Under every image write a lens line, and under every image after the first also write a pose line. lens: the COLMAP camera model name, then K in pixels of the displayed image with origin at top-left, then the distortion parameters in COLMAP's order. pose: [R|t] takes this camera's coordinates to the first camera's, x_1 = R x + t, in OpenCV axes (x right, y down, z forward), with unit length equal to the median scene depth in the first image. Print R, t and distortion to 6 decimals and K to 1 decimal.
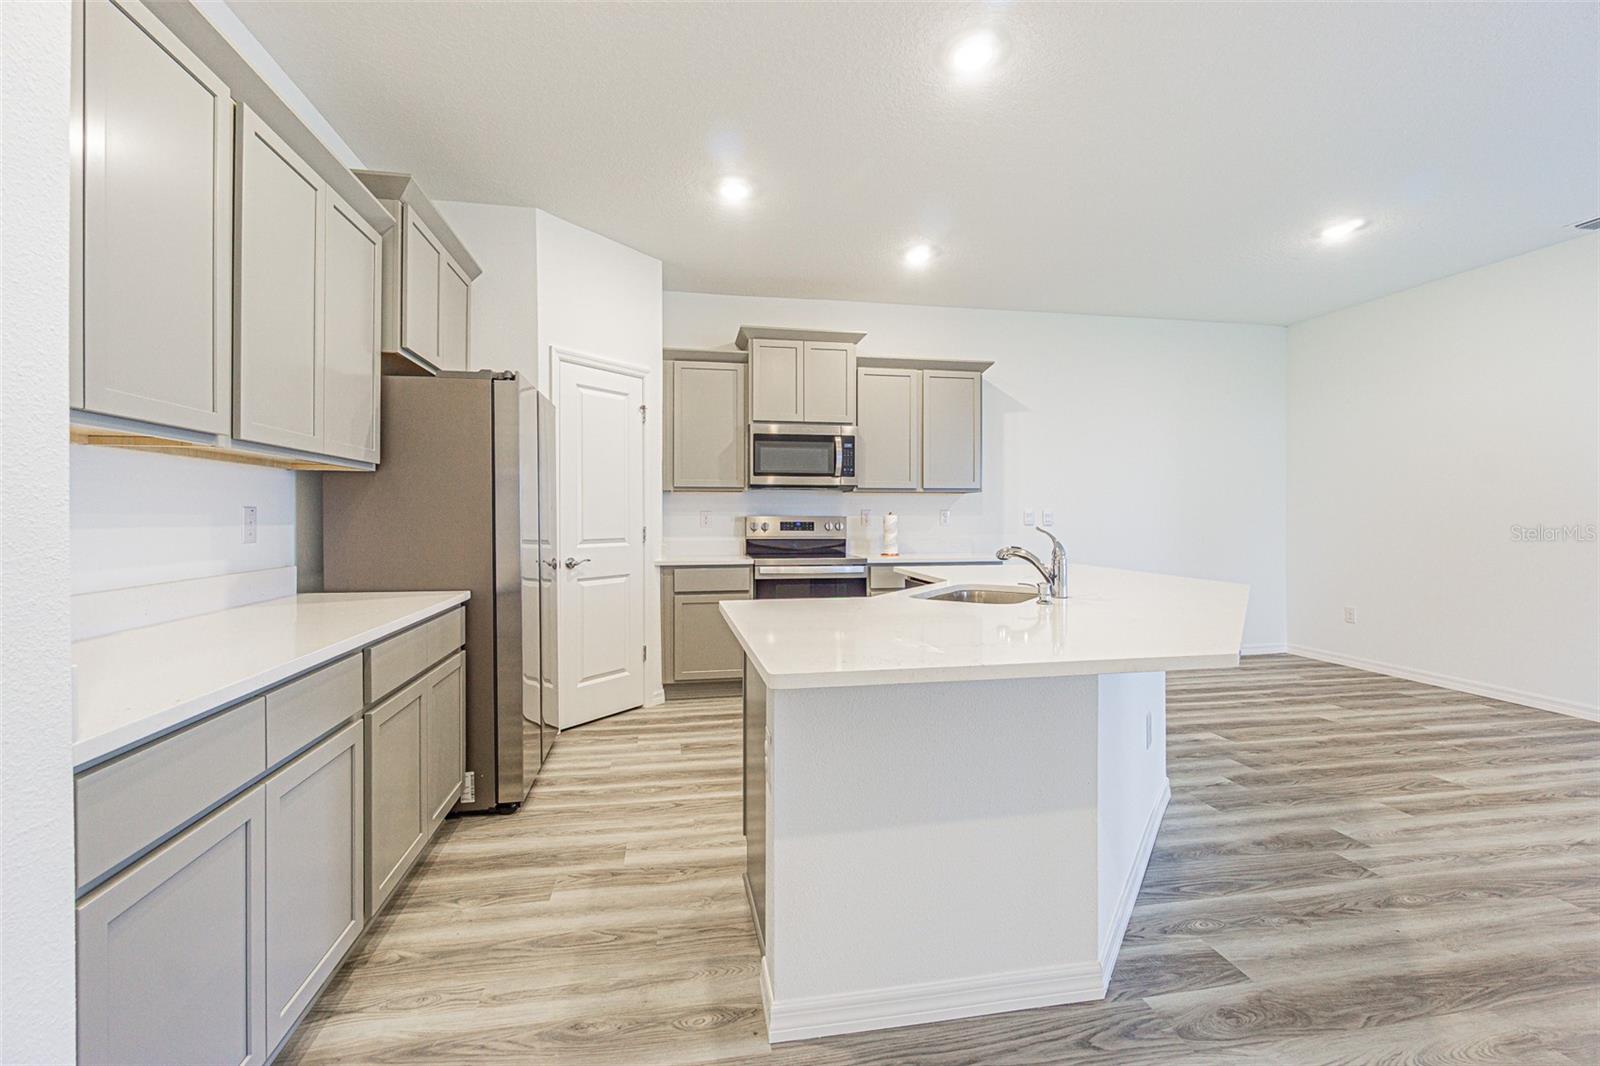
lens RADIAL K [[692.9, 0, 791.2], [0, 692.9, 517.8], [0, 0, 1]] dist [-0.005361, 0.002367]
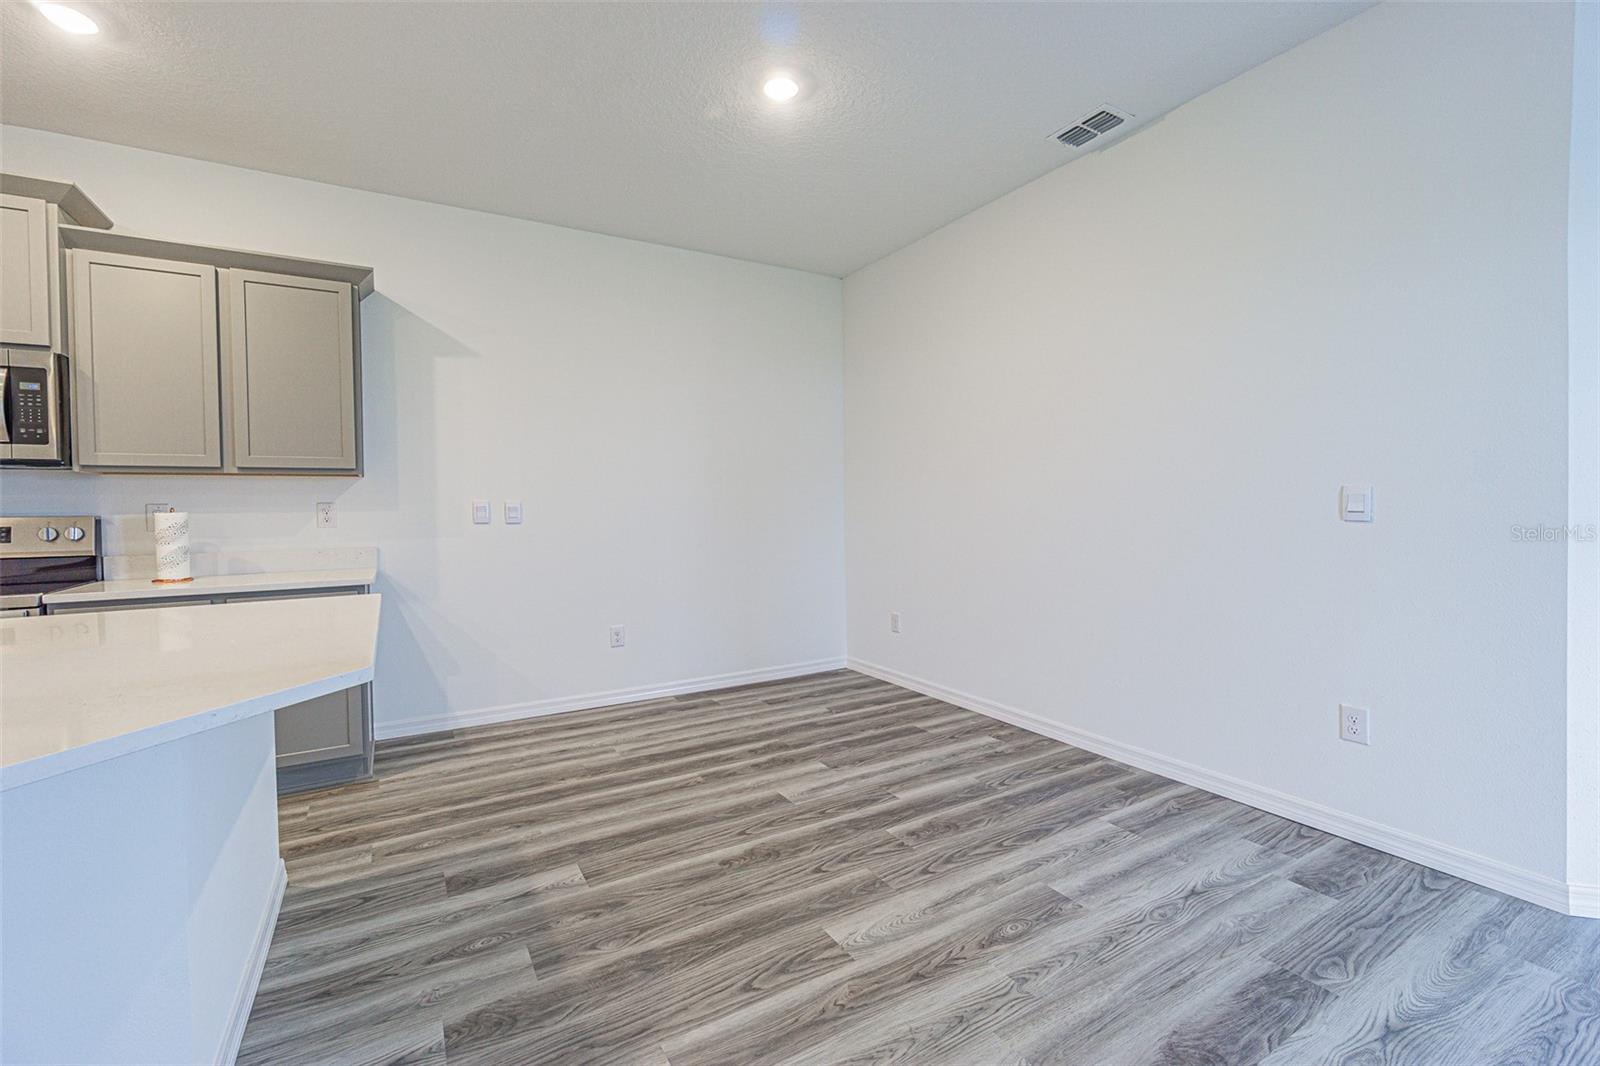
lens RADIAL K [[692.9, 0, 799.6], [0, 692.9, 513.6], [0, 0, 1]] dist [-0.005361, 0.002367]
pose [[0.936775, -0.014801, 0.349618, 0.757586], [0.011712, 0.999871, 0.010947, -0.005697], [-0.349735, -0.006160, 0.936828, 0.467588]]
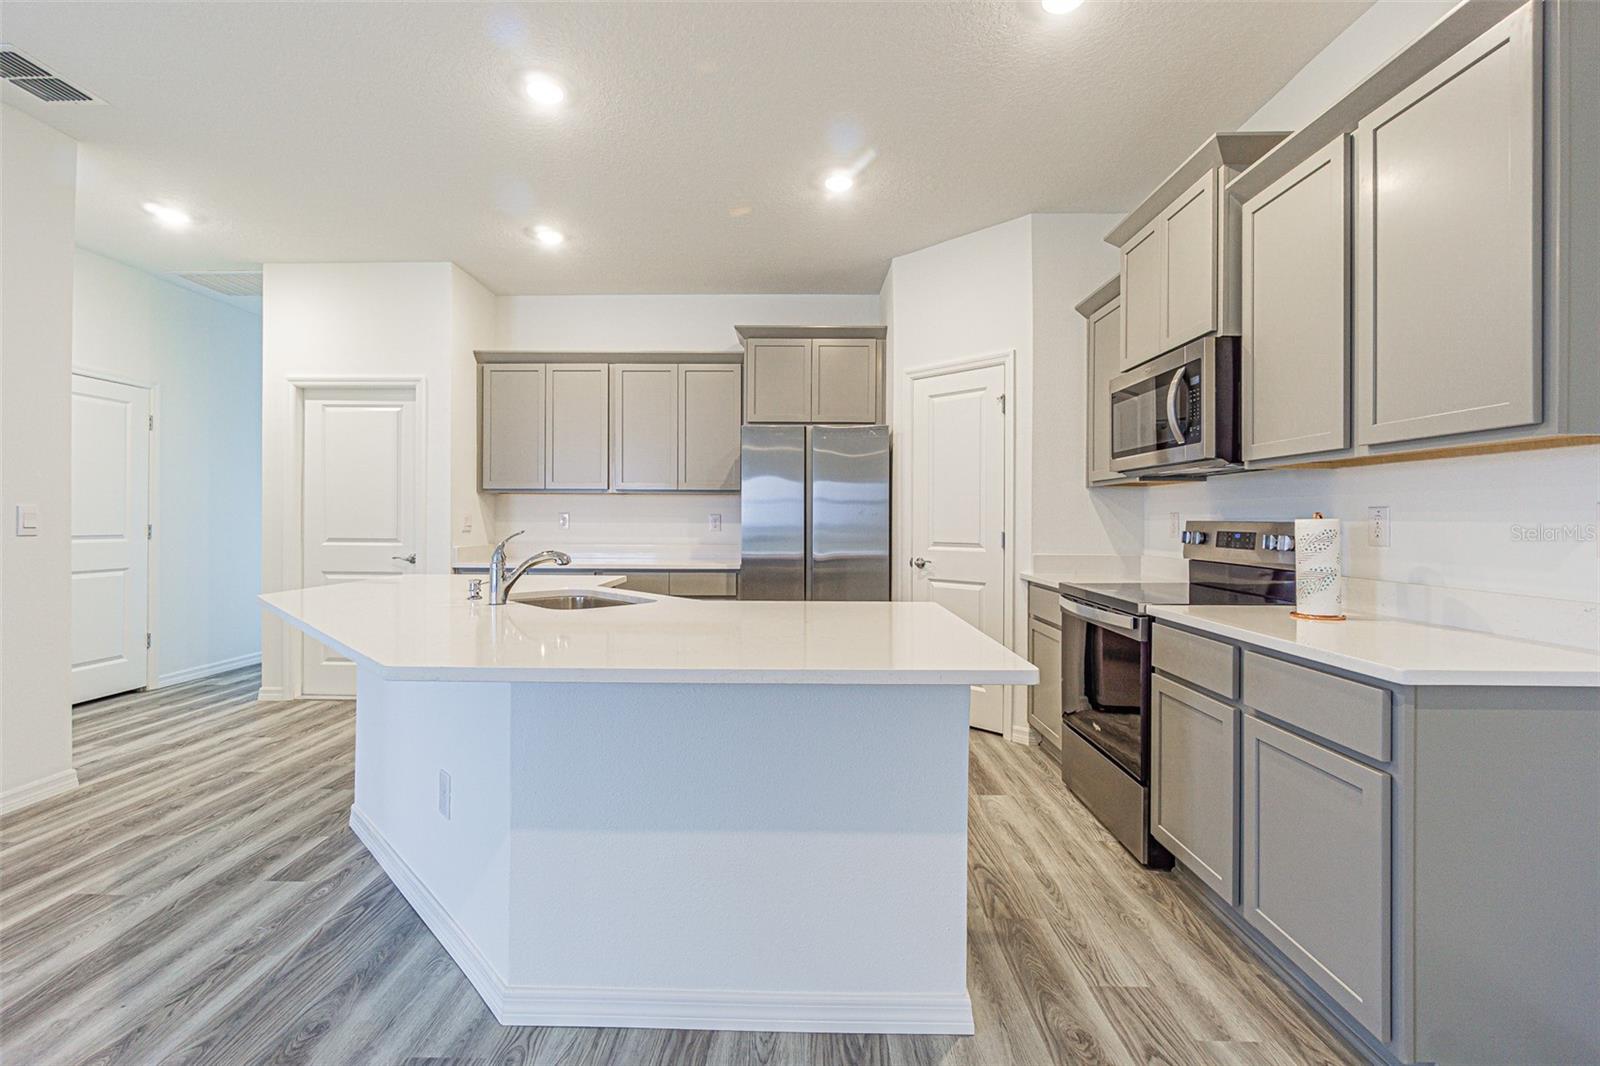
lens RADIAL K [[692.9, 0, 781.0], [0, 692.9, 520.5], [0, 0, 1]] dist [-0.005361, 0.002367]
pose [[-0.204419, 0.003761, -0.978876, 1.056374], [-0.003880, 0.999982, 0.004652, -0.006793], [0.978876, 0.004749, -0.204401, 1.345268]]
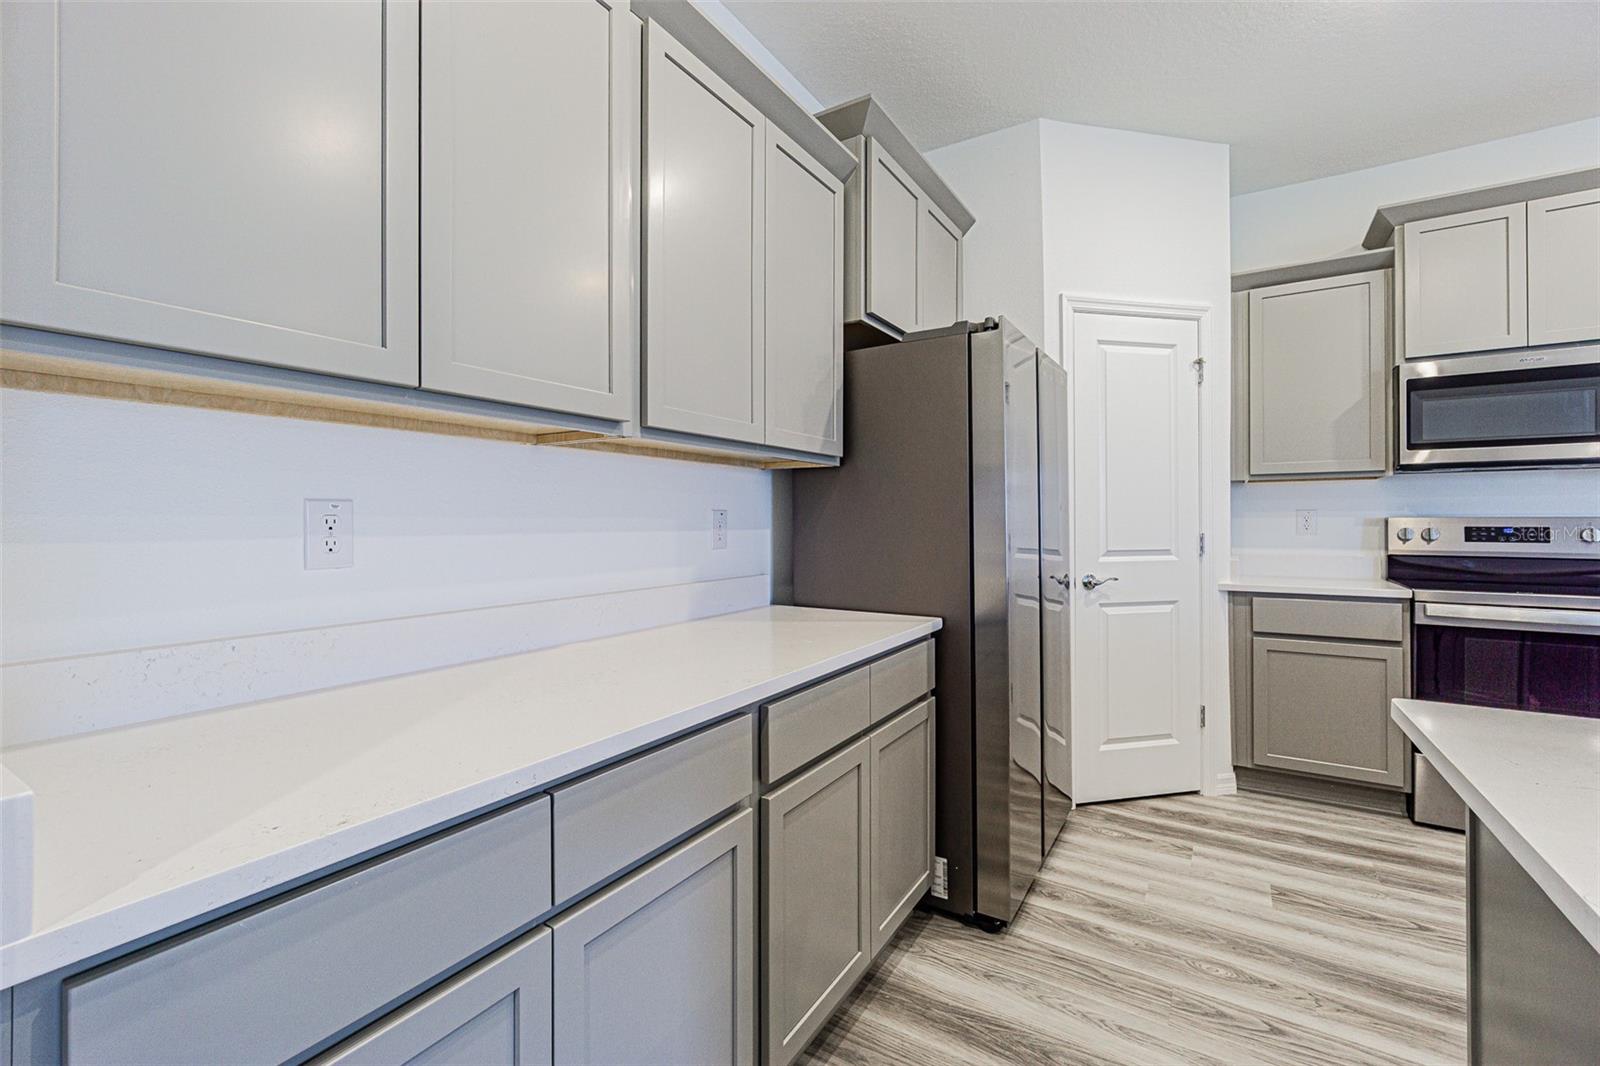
lens RADIAL K [[692.9, 0, 784.9], [0, 692.9, 522.3], [0, 0, 1]] dist [-0.005361, 0.002367]
pose [[0.734476, -0.002522, -0.678630, -0.072236], [0.003111, 0.999995, -0.000349, 0.000933], [0.678627, -0.001855, 0.734481, 0.309917]]
